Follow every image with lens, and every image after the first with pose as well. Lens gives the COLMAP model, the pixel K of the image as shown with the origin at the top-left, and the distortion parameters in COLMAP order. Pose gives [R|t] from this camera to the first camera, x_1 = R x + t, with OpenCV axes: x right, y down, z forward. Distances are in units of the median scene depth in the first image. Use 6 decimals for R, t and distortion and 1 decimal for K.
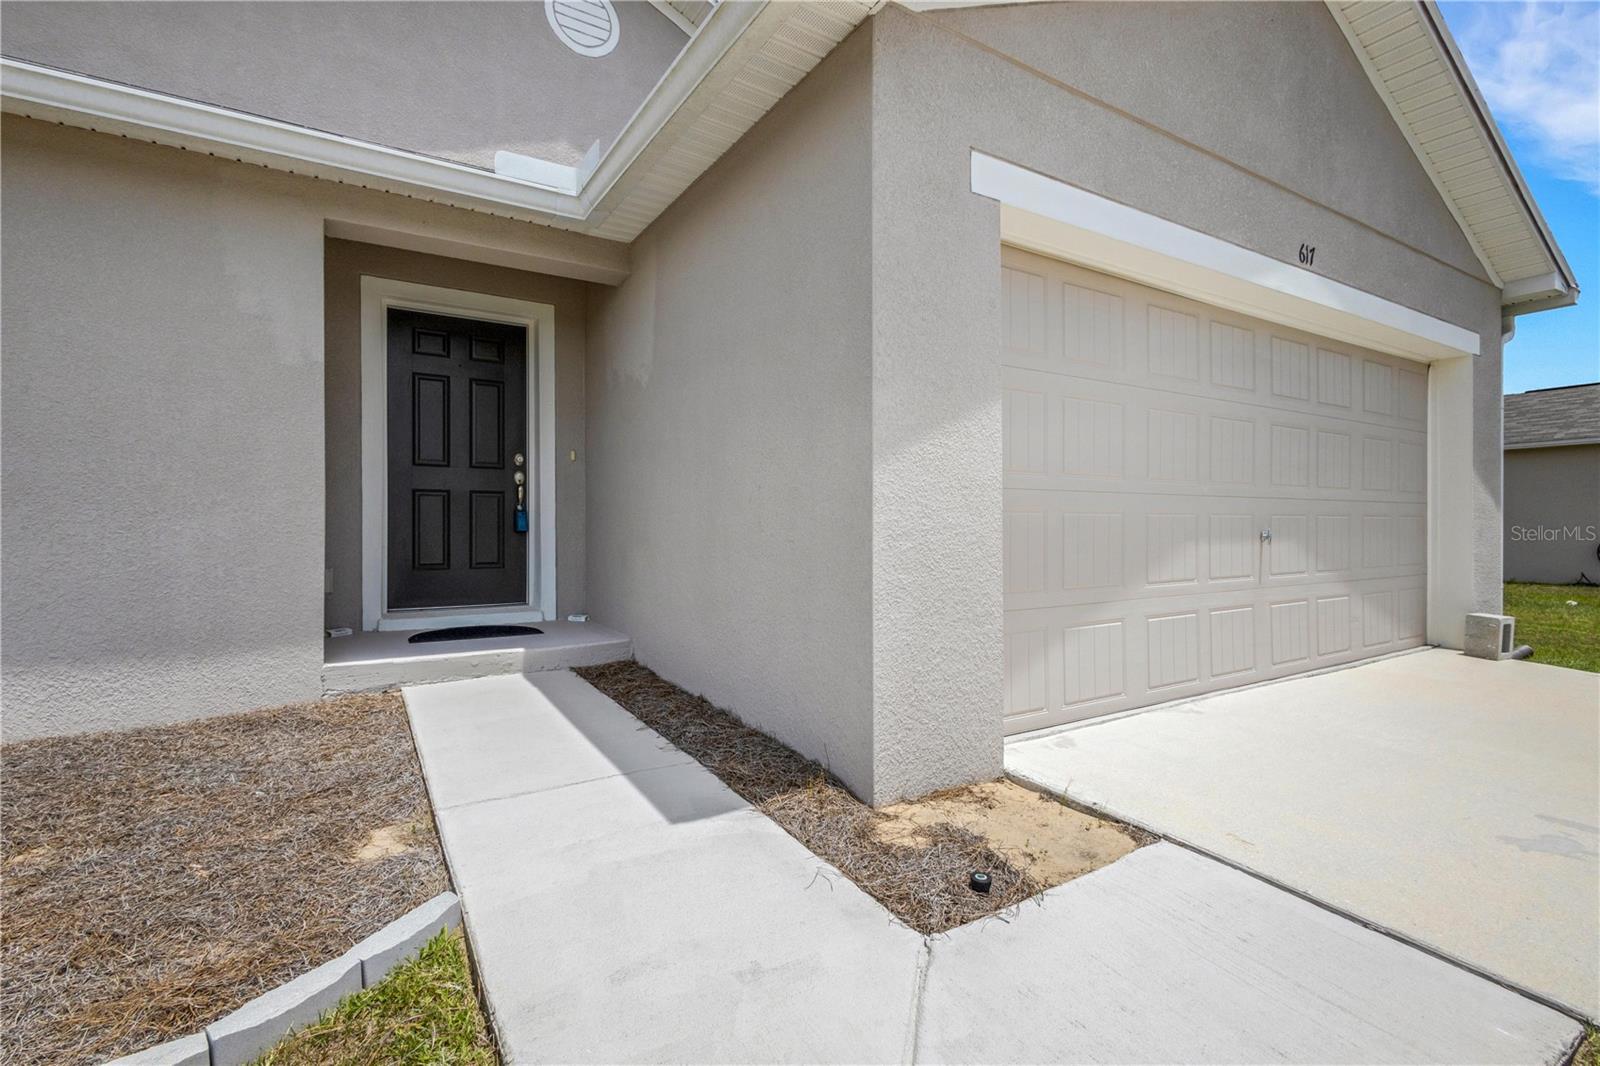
lens RADIAL K [[725.1, 0, 794.1], [0, 725.1, 531.5], [0, 0, 1]] dist [0.011171, -0.000315]
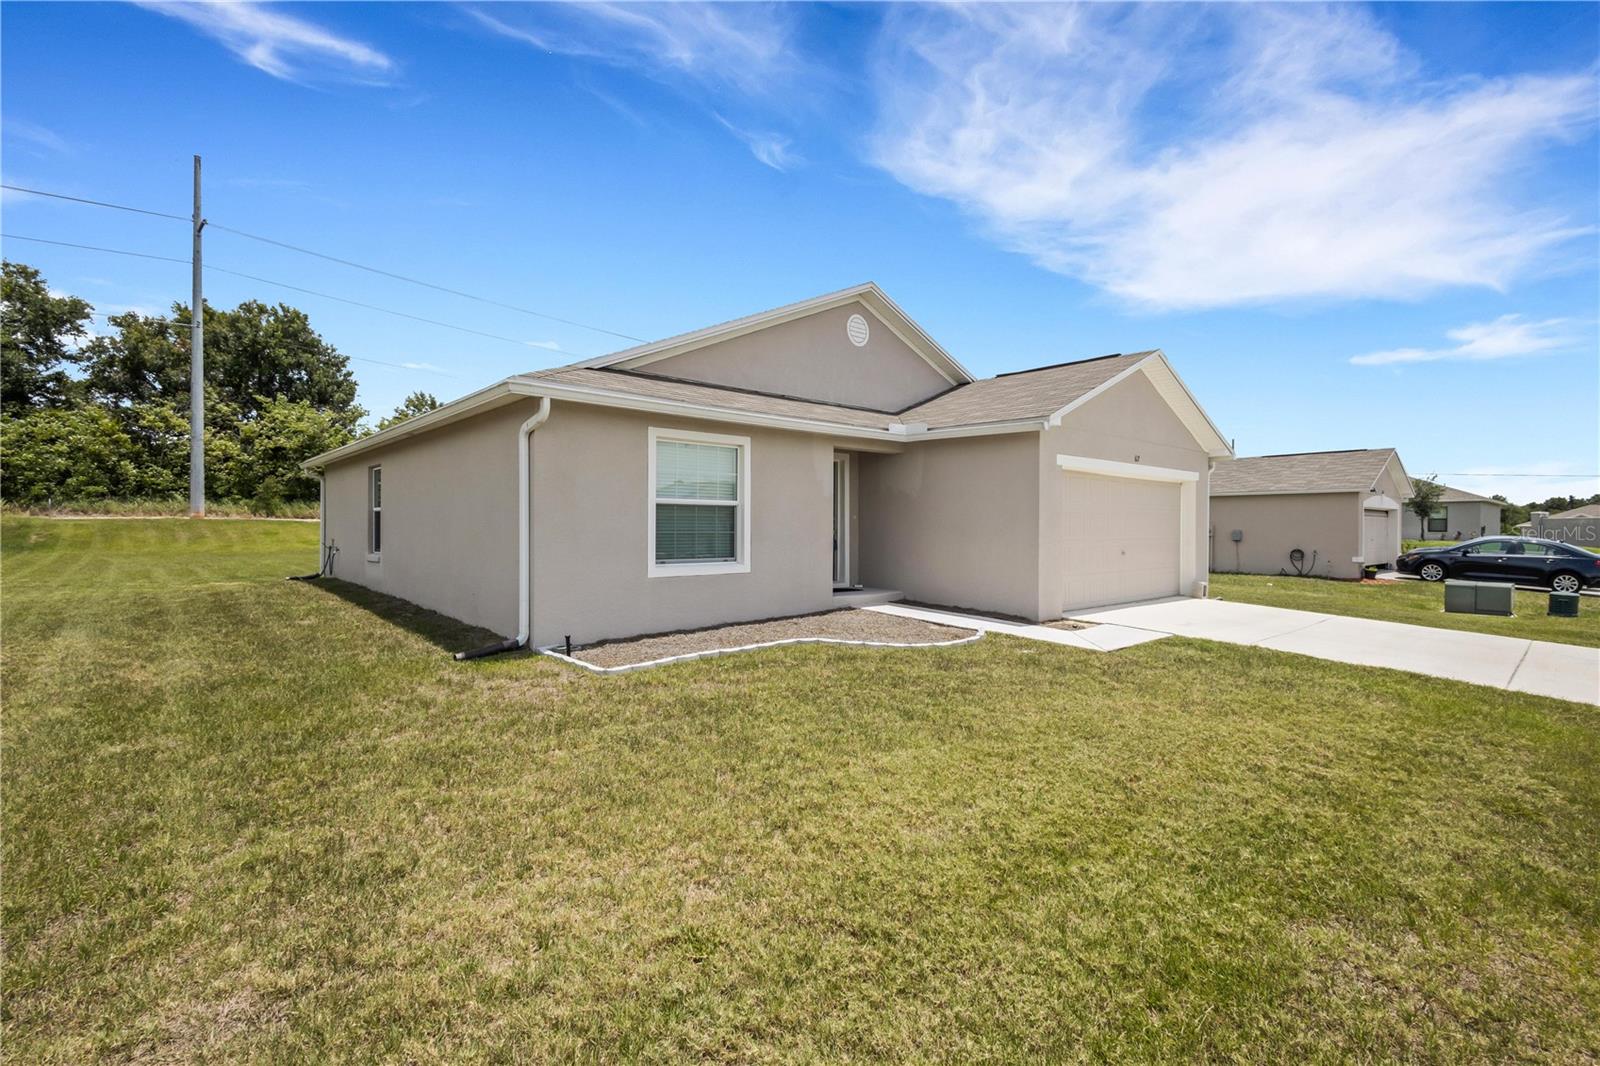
lens RADIAL K [[725.1, 0, 795.1], [0, 725.1, 521.2], [0, 0, 1]] dist [0.011171, -0.000315]
pose [[0.986283, 0.007639, 0.164886, -0.916603], [-0.004839, 0.999837, -0.017377, -0.053081], [-0.164992, 0.016341, 0.986160, -1.342429]]
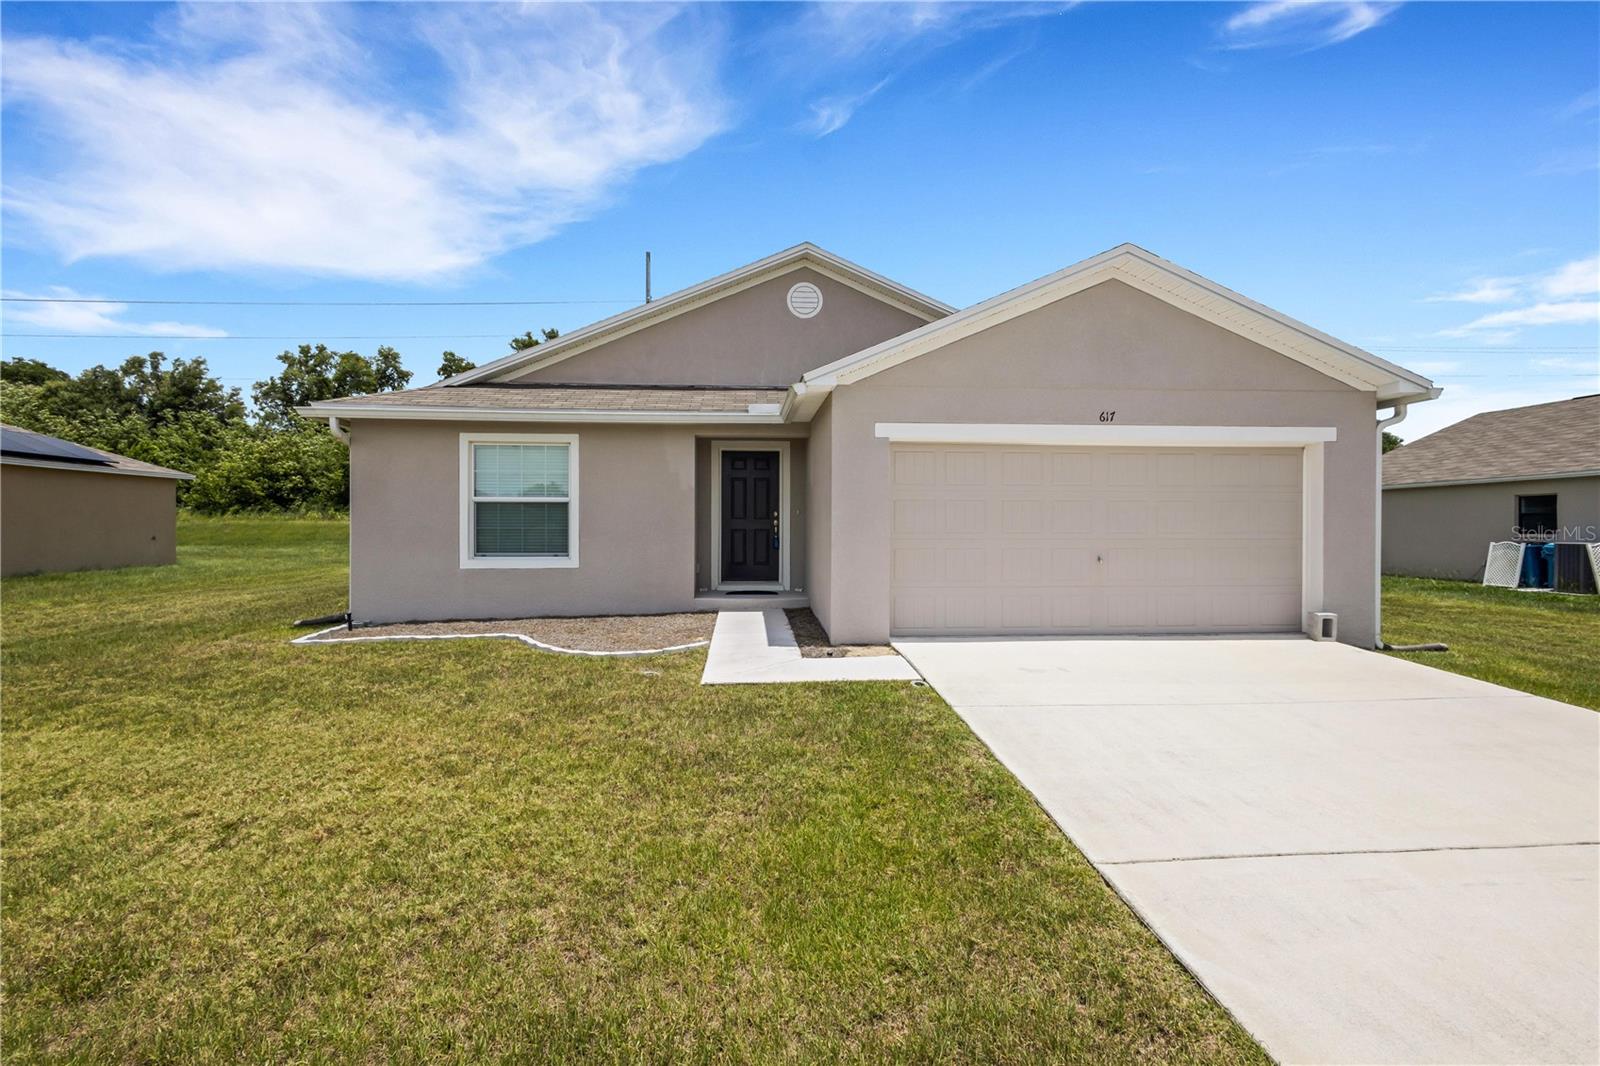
lens RADIAL K [[725.1, 0, 802.5], [0, 725.1, 528.8], [0, 0, 1]] dist [0.011171, -0.000315]
pose [[0.888330, 0.004261, -0.459186, 0.696178], [-0.006884, 0.999968, -0.004038, -0.050499], [0.459154, 0.006748, 0.888331, -0.887109]]
